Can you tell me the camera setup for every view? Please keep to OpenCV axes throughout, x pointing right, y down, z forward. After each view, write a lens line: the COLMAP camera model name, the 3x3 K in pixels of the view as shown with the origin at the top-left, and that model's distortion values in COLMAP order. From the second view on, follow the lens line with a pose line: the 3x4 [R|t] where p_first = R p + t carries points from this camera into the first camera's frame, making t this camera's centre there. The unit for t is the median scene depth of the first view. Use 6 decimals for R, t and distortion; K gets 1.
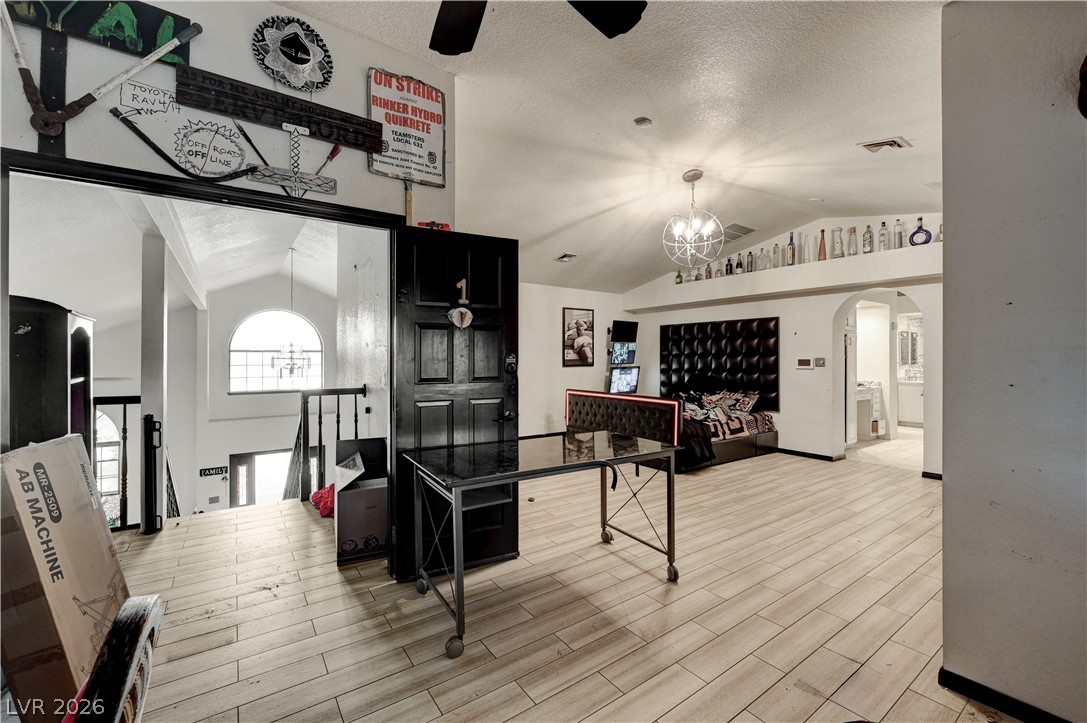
lens RADIAL K [[429.0, 0, 546.4], [0, 429.0, 359.0], [0, 0, 1]] dist [-0.008381, -0.000337]
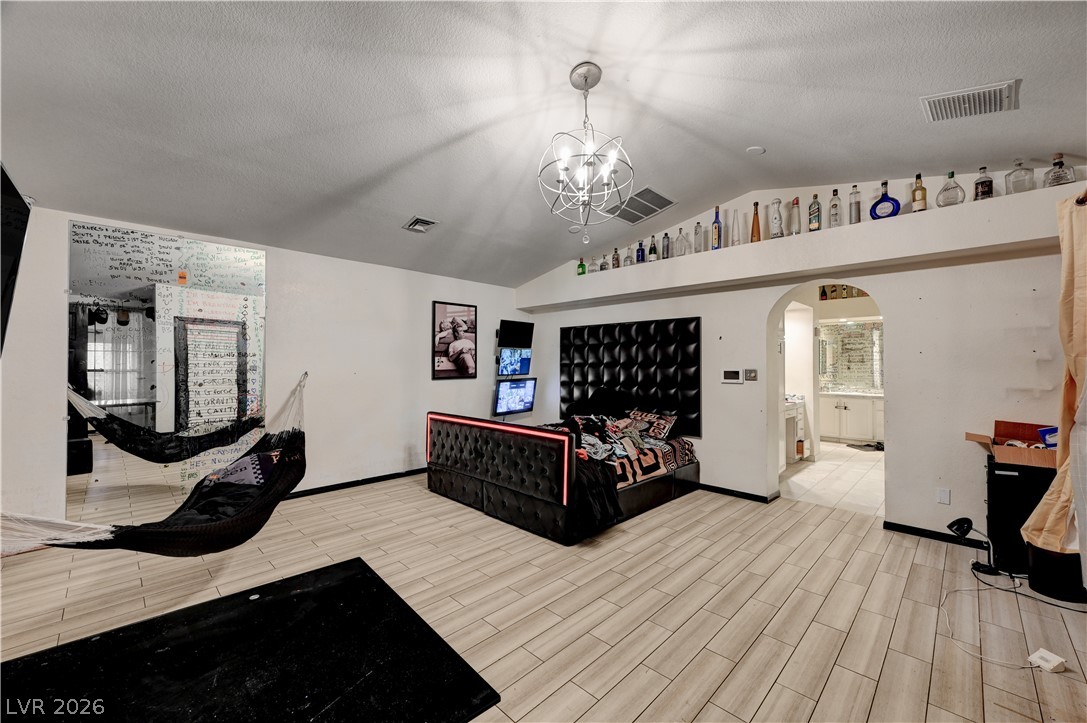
lens RADIAL K [[429.0, 0, 544.1], [0, 429.0, 362.7], [0, 0, 1]] dist [-0.008381, -0.000337]
pose [[0.983245, 0.002524, 0.182270, 0.116844], [-0.001157, 0.999970, -0.007604, -0.007342], [-0.182284, 0.007266, 0.983219, 0.277575]]
